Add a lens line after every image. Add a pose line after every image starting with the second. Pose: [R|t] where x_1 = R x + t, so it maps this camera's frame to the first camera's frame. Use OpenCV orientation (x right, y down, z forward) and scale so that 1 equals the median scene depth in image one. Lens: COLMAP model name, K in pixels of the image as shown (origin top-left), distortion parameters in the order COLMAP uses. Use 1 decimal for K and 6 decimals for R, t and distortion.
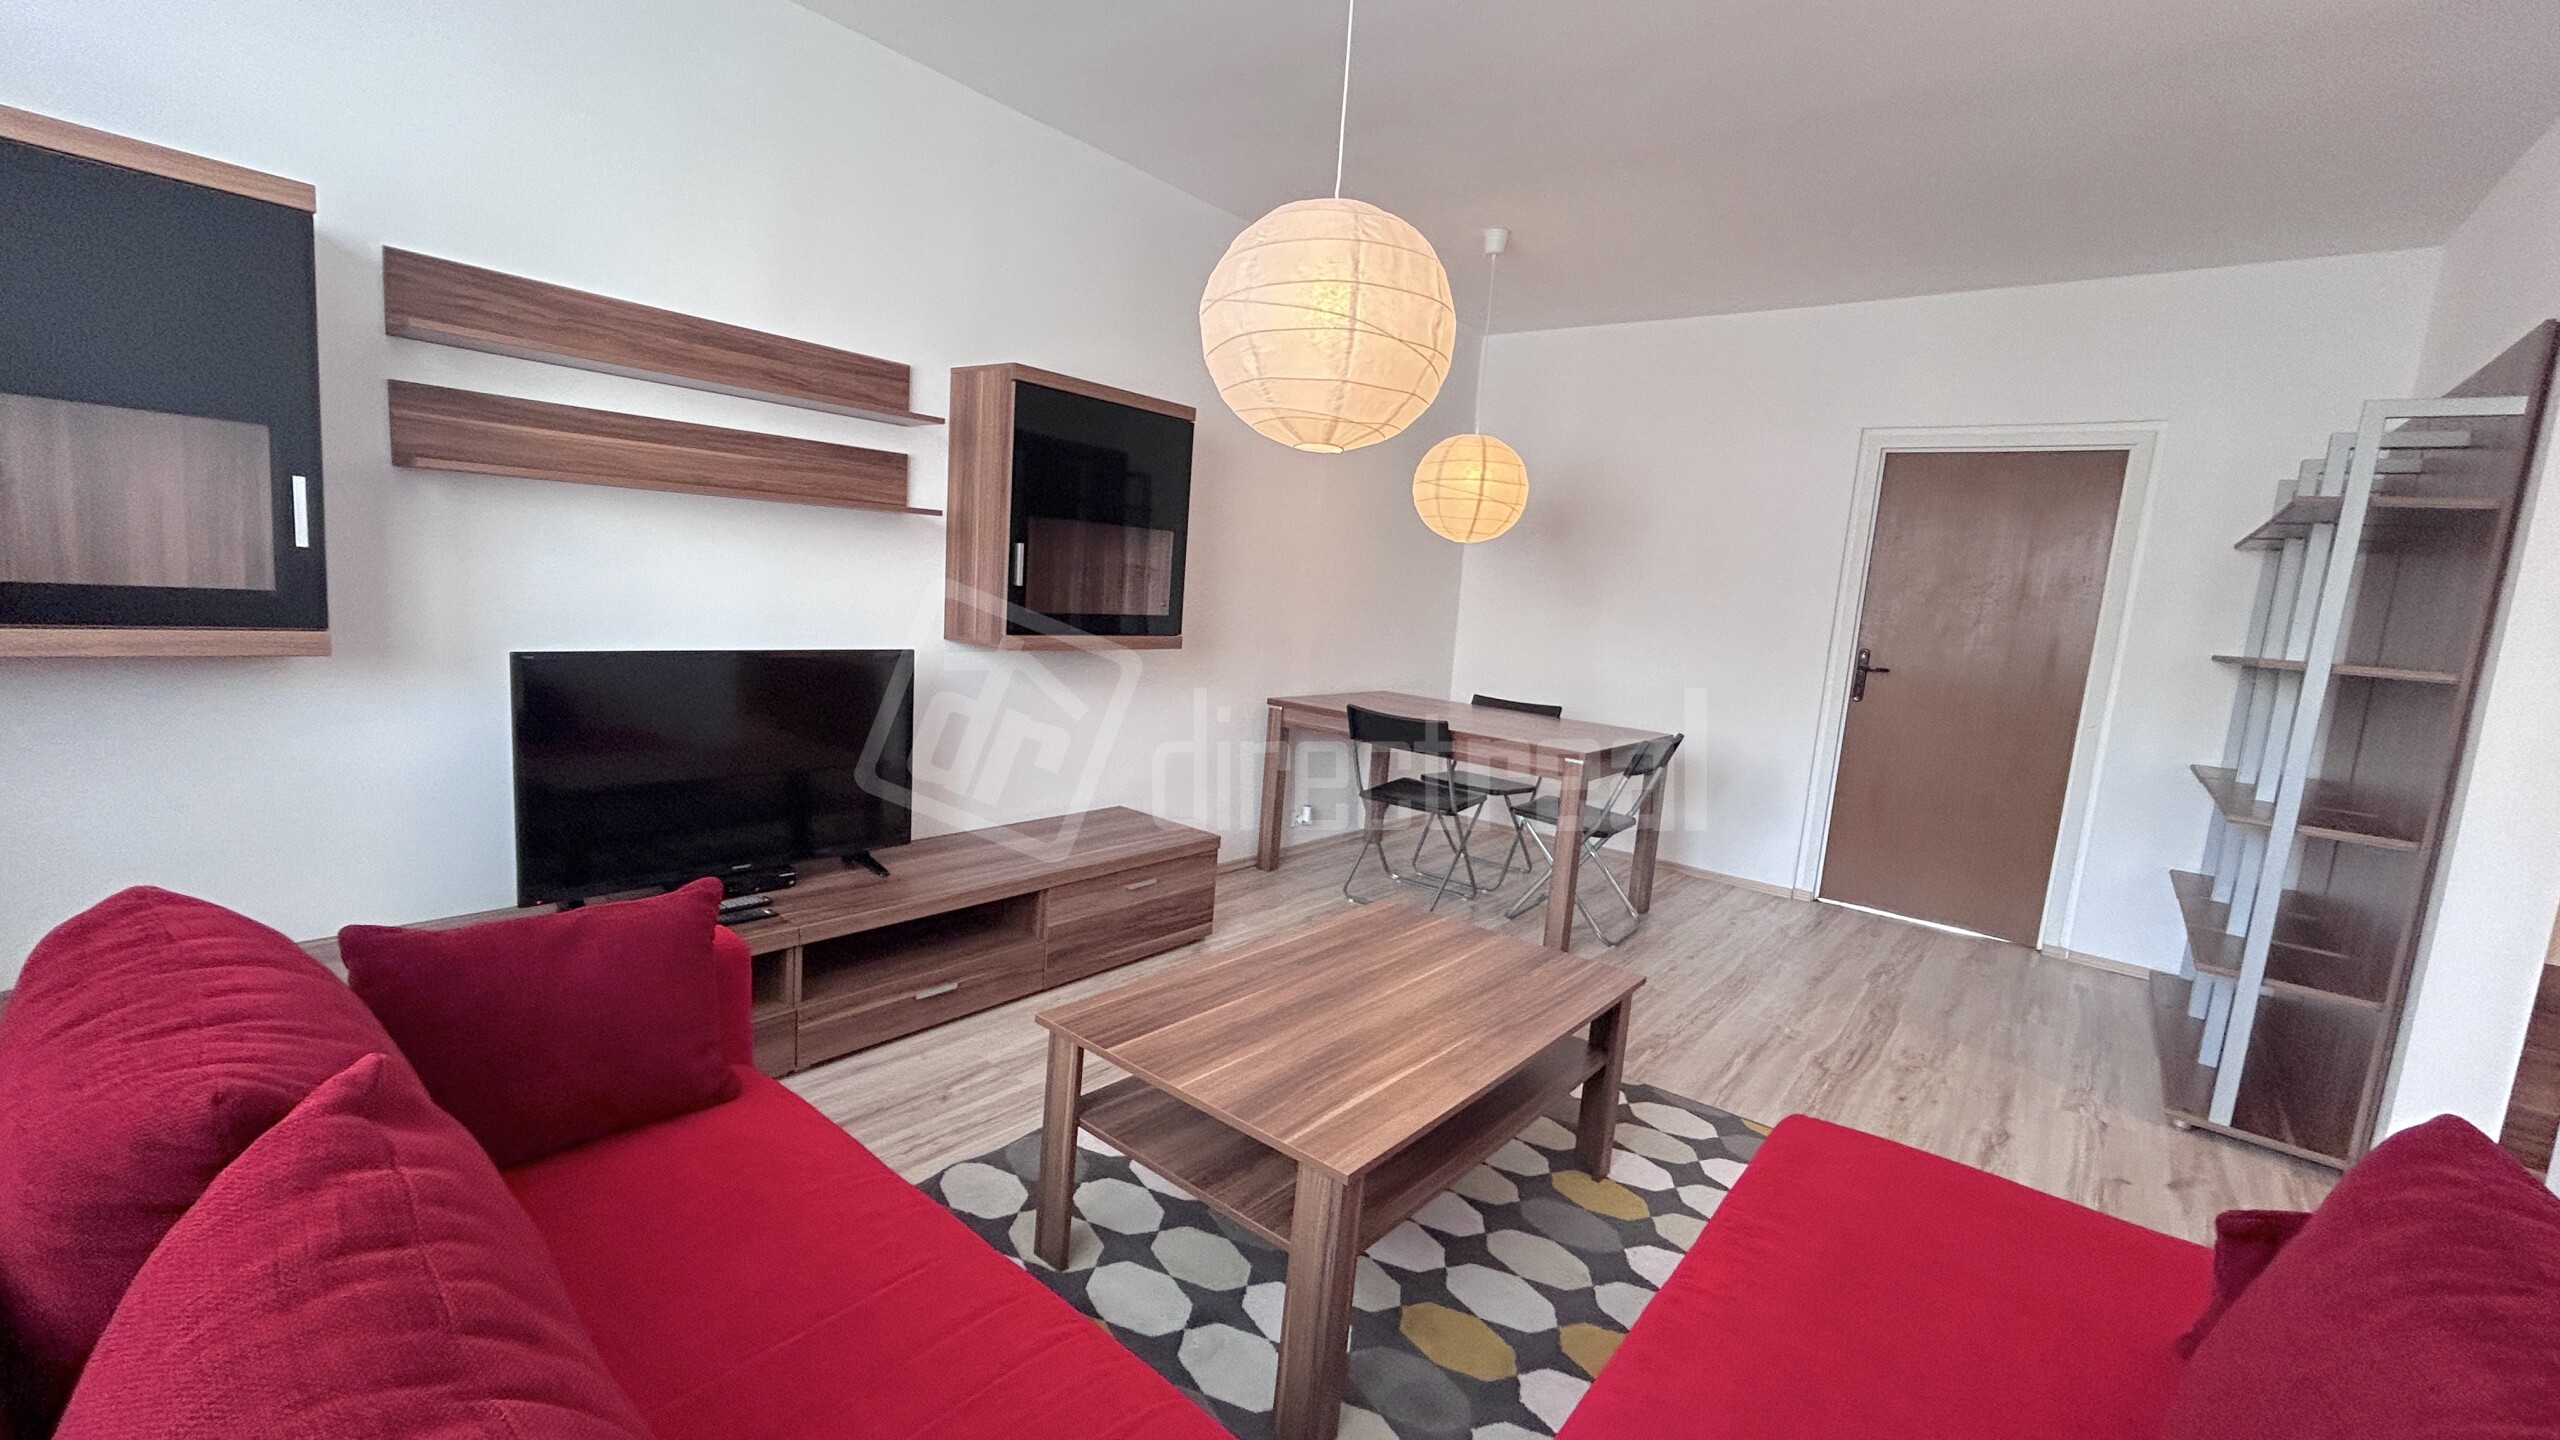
lens RADIAL K [[1040.4, 0, 1263.9], [0, 1040.4, 710.6], [0, 0, 1]] dist [-0.004614, 0.001084]
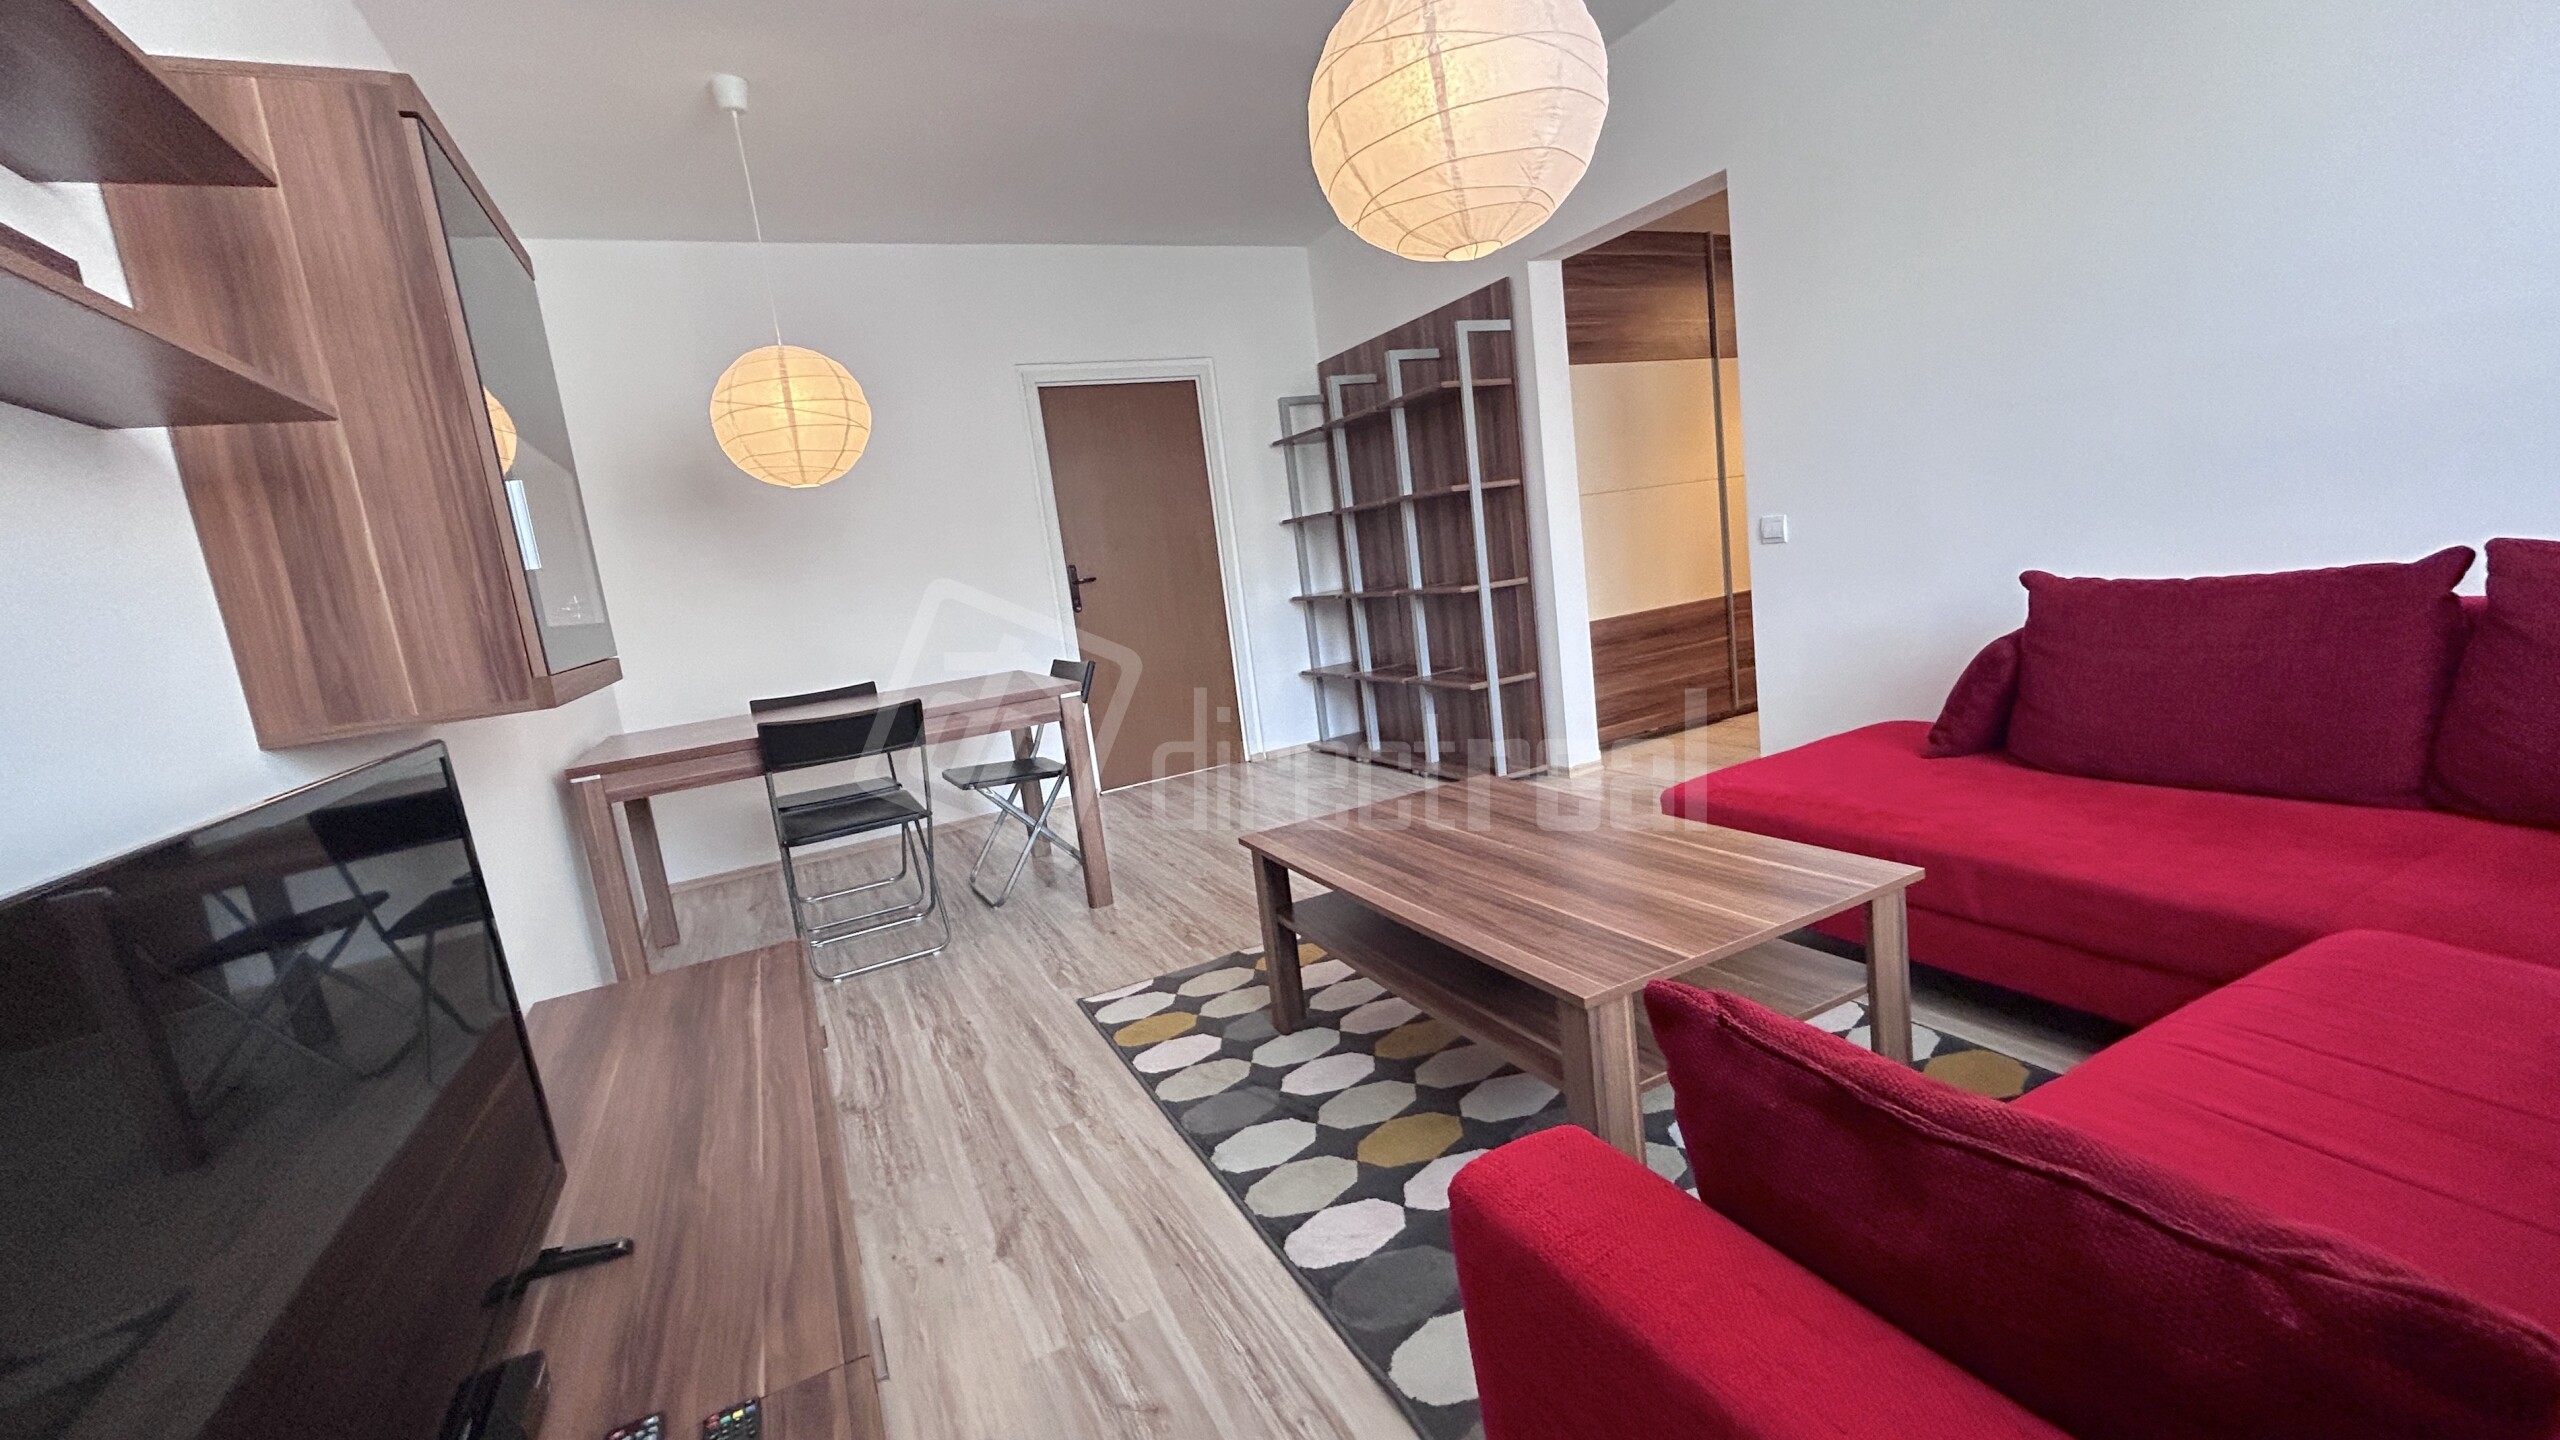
lens RADIAL K [[1040.4, 0, 1287.8], [0, 1040.4, 718.4], [0, 0, 1]] dist [-0.004614, 0.001084]
pose [[0.387539, -0.267714, 0.882124, -0.541276], [0.268848, 0.948127, 0.169634, -0.044672], [-0.881779, 0.171418, 0.439410, 0.504529]]
